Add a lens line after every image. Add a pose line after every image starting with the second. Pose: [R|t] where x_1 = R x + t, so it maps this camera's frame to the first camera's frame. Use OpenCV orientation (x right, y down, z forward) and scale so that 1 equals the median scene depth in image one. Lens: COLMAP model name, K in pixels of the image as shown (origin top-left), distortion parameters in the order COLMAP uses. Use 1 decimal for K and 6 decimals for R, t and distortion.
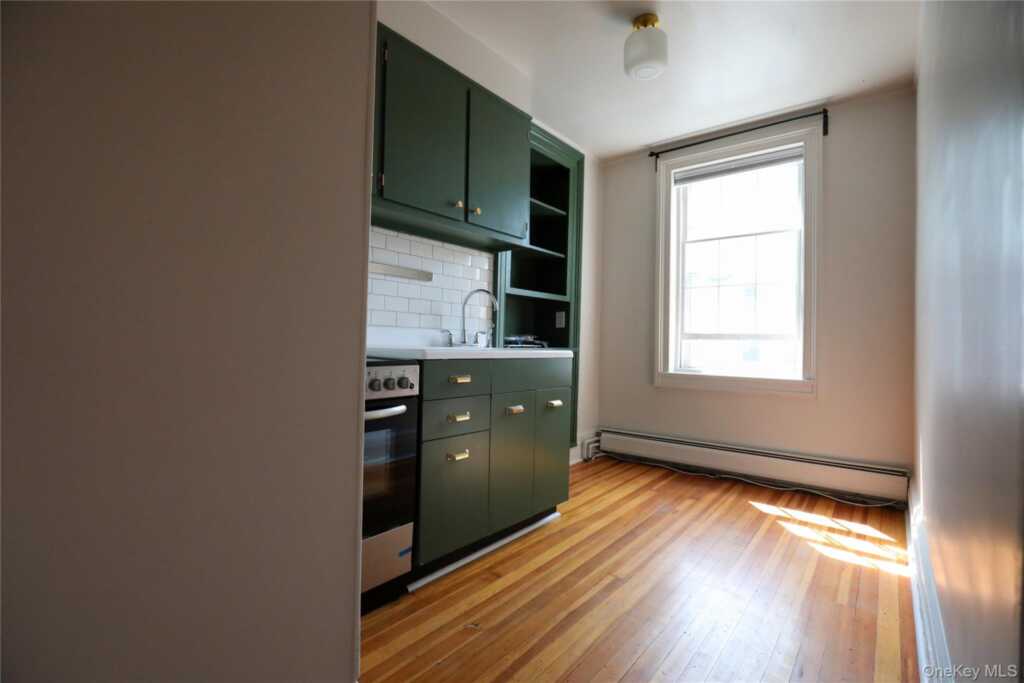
lens RADIAL K [[478.6, 0, 507.3], [0, 478.6, 352.3], [0, 0, 1]] dist [-0.032183, 0.008027]
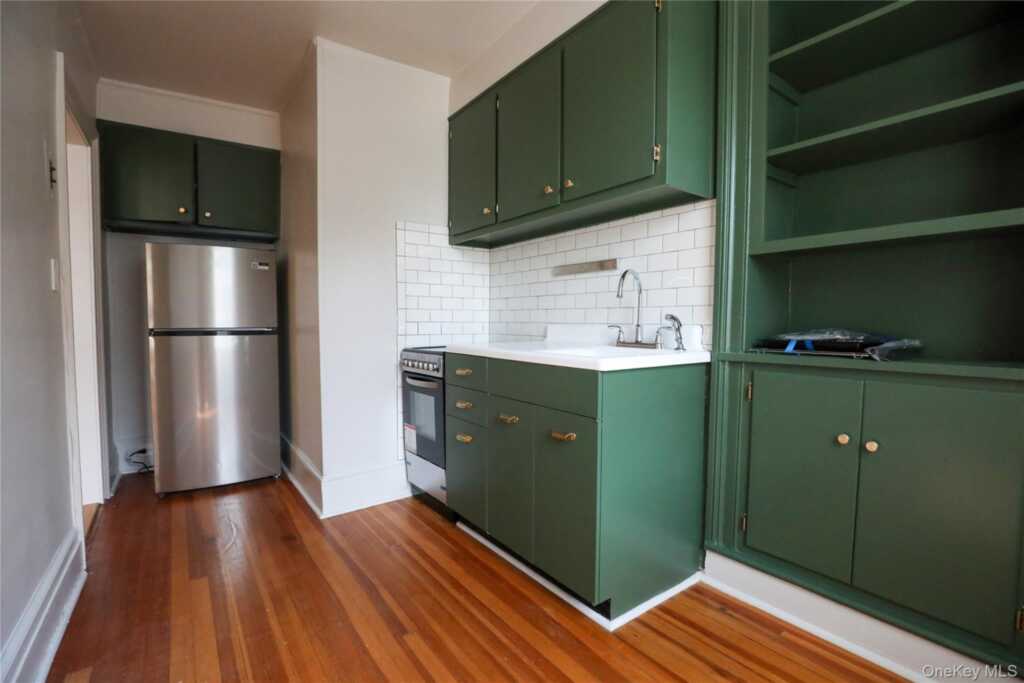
lens RADIAL K [[478.6, 0, 507.3], [0, 478.6, 352.3], [0, 0, 1]] dist [-0.032183, 0.008027]
pose [[-0.271368, 0.044862, -0.961430, 0.801997], [-0.023581, 0.998303, 0.053238, -0.044609], [0.962187, 0.037118, -0.269850, 1.161134]]
